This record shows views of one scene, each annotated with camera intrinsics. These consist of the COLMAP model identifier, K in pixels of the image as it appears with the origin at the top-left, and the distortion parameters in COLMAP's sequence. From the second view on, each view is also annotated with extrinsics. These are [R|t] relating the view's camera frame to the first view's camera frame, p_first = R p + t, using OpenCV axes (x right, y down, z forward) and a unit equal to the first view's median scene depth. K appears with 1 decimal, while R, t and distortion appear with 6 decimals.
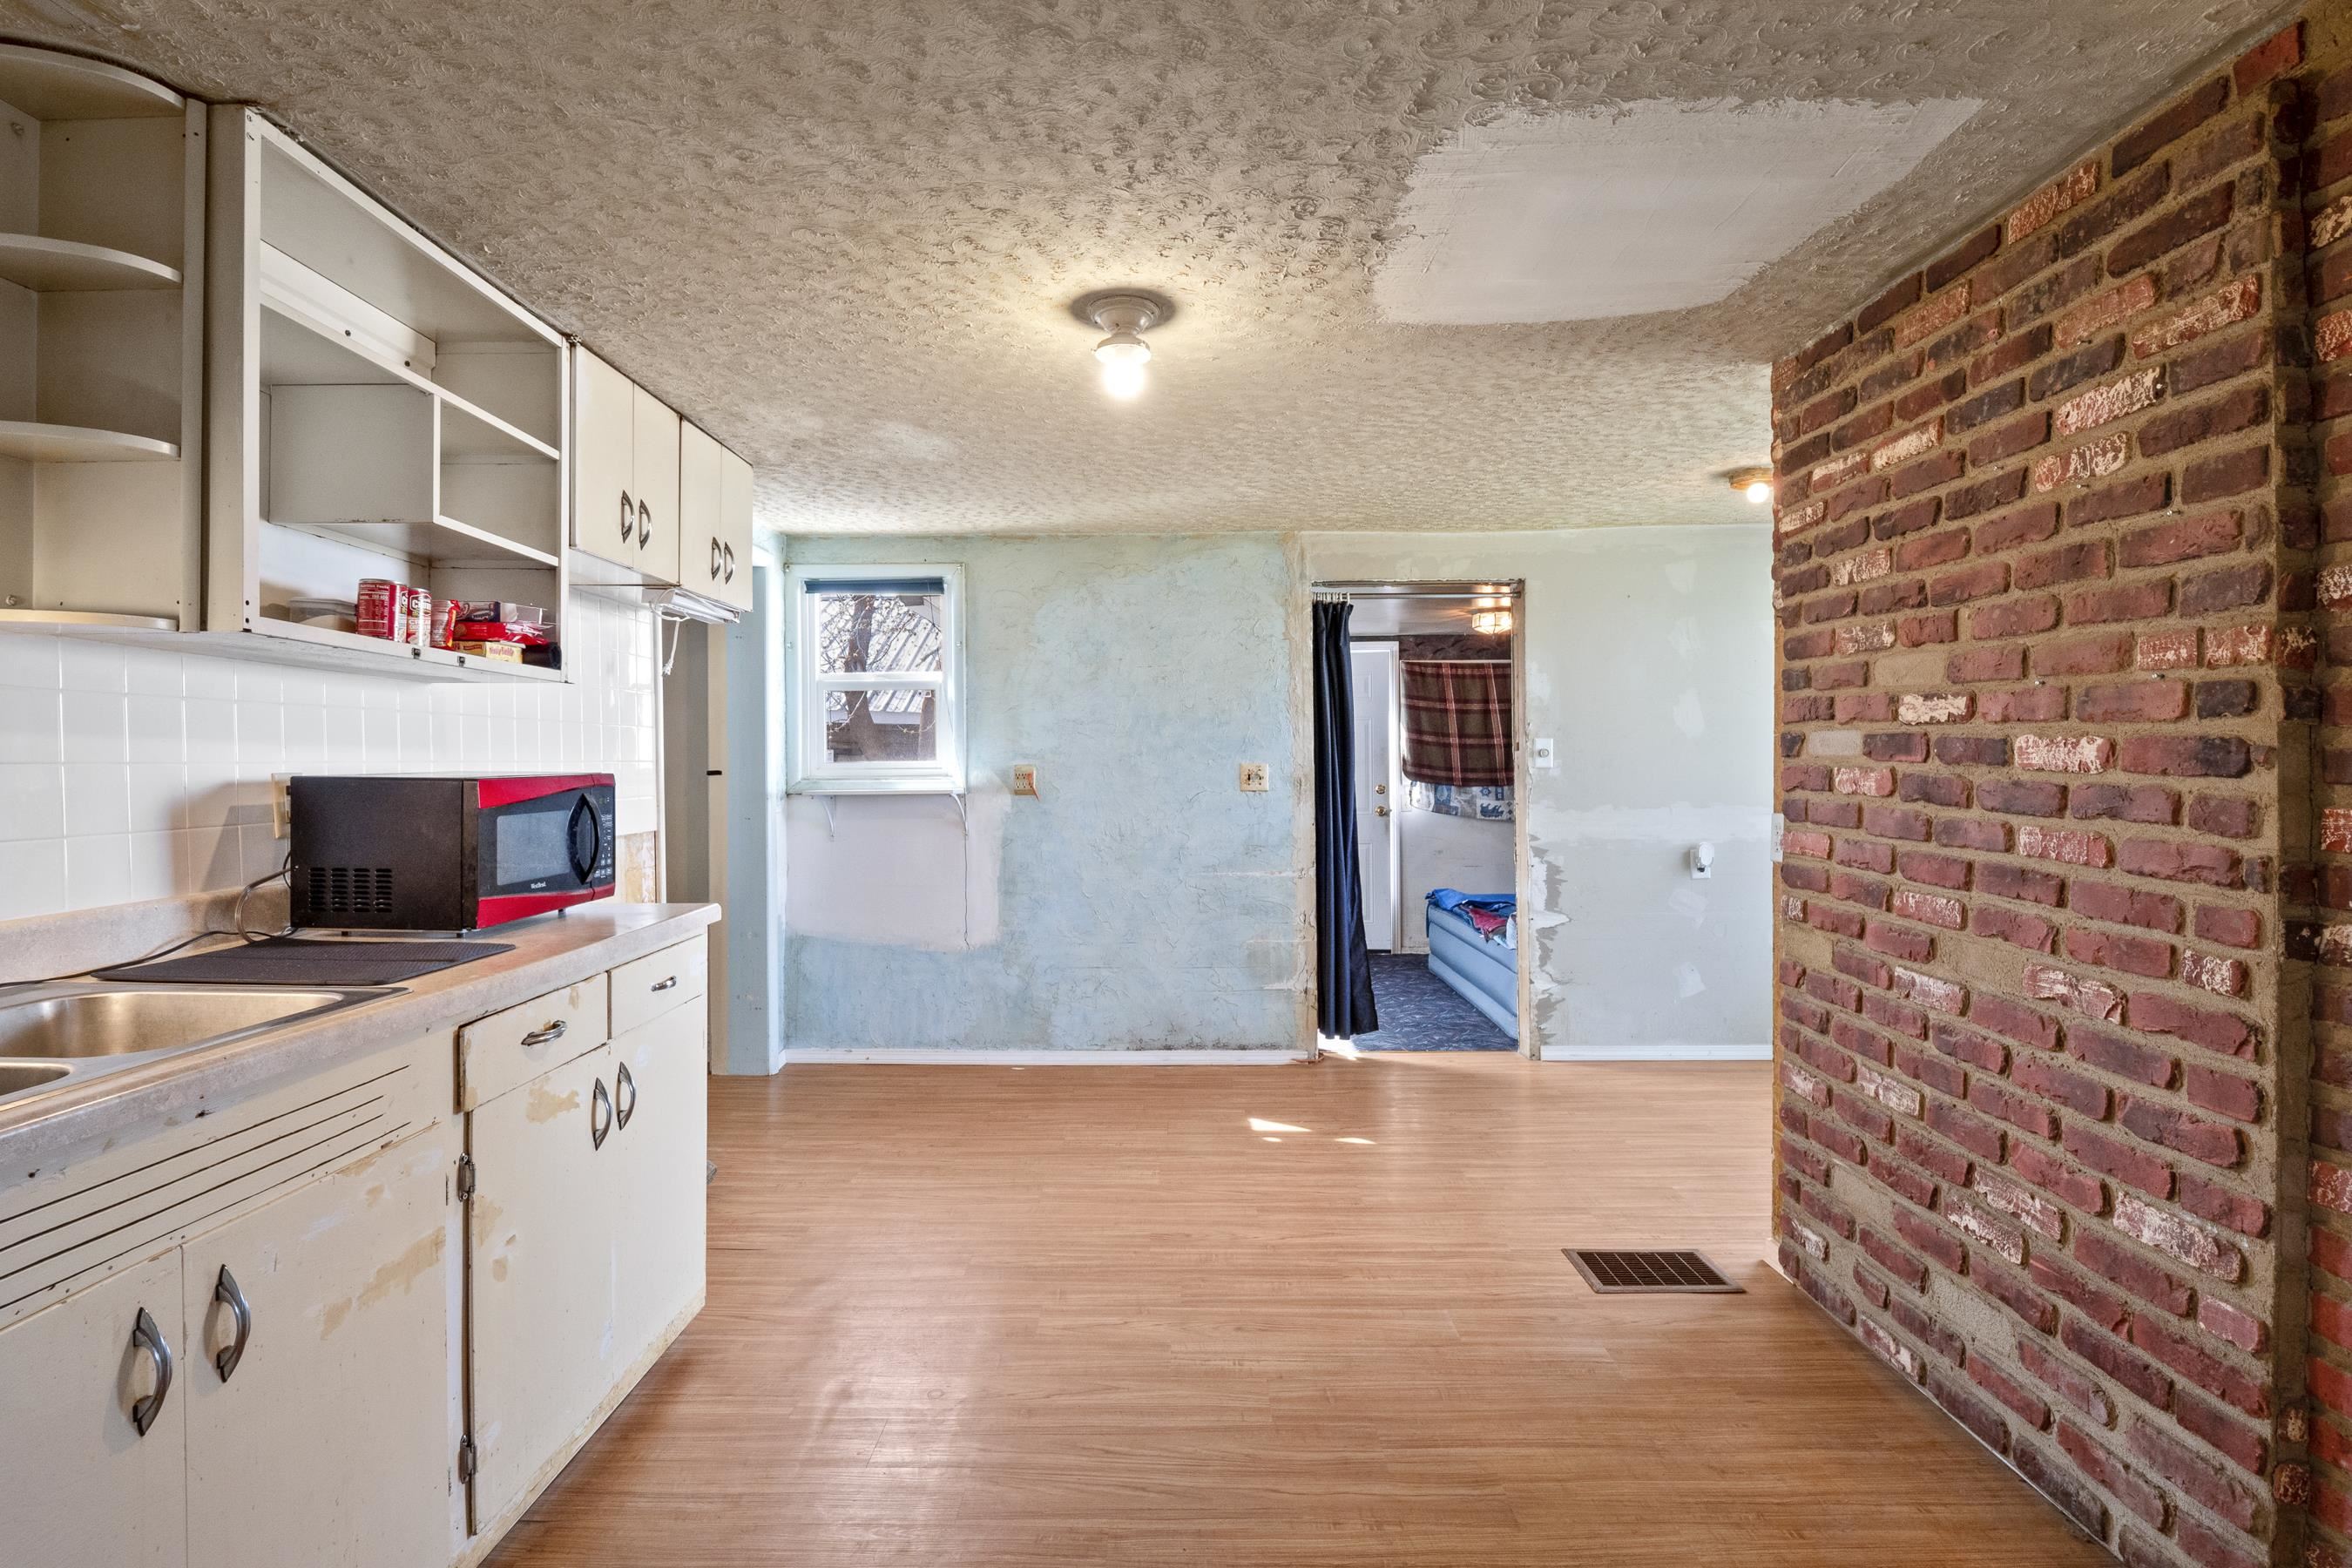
lens RADIAL K [[1160.6, 0, 1153.5], [0, 1160.6, 747.2], [0, 0, 1]] dist [-0.008195, -0.005358]
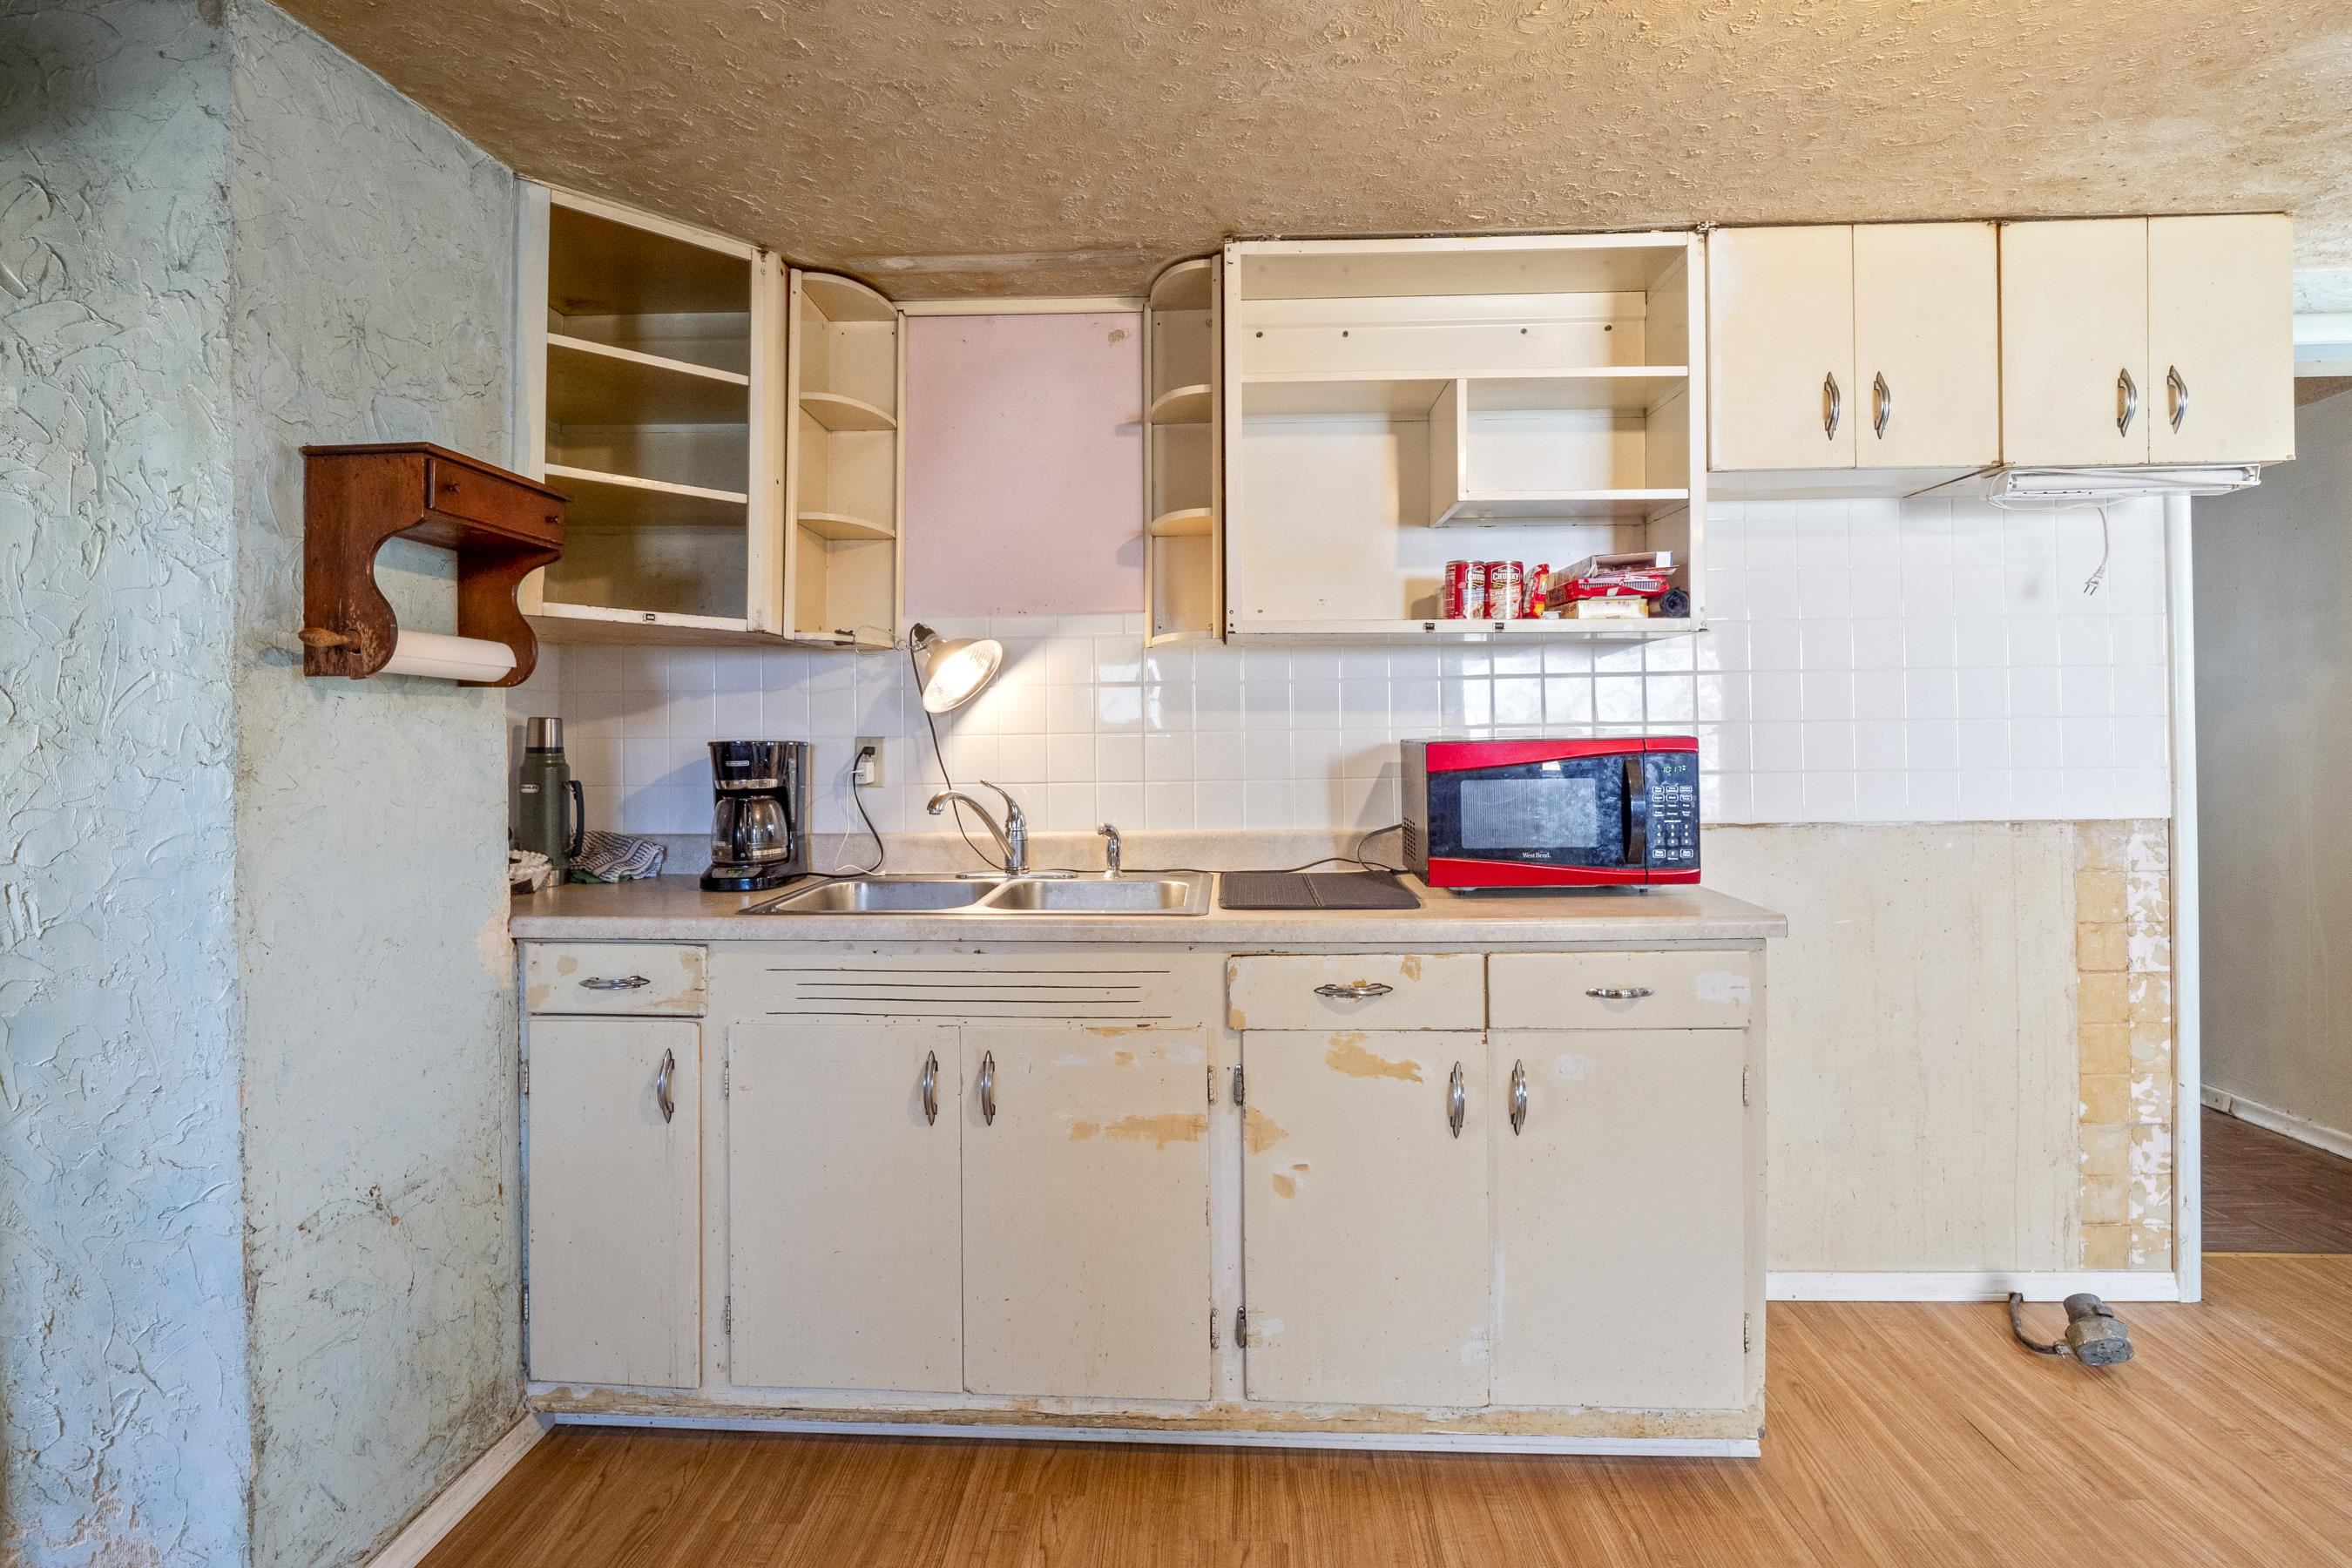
lens RADIAL K [[1160.6, 0, 1189.0], [0, 1160.6, 733.7], [0, 0, 1]] dist [-0.008195, -0.005358]
pose [[-0.045354, 0.006466, -0.998950, 0.371412], [0.026726, 0.999629, 0.005257, 0.005881], [0.998613, -0.026460, -0.045510, 0.653534]]
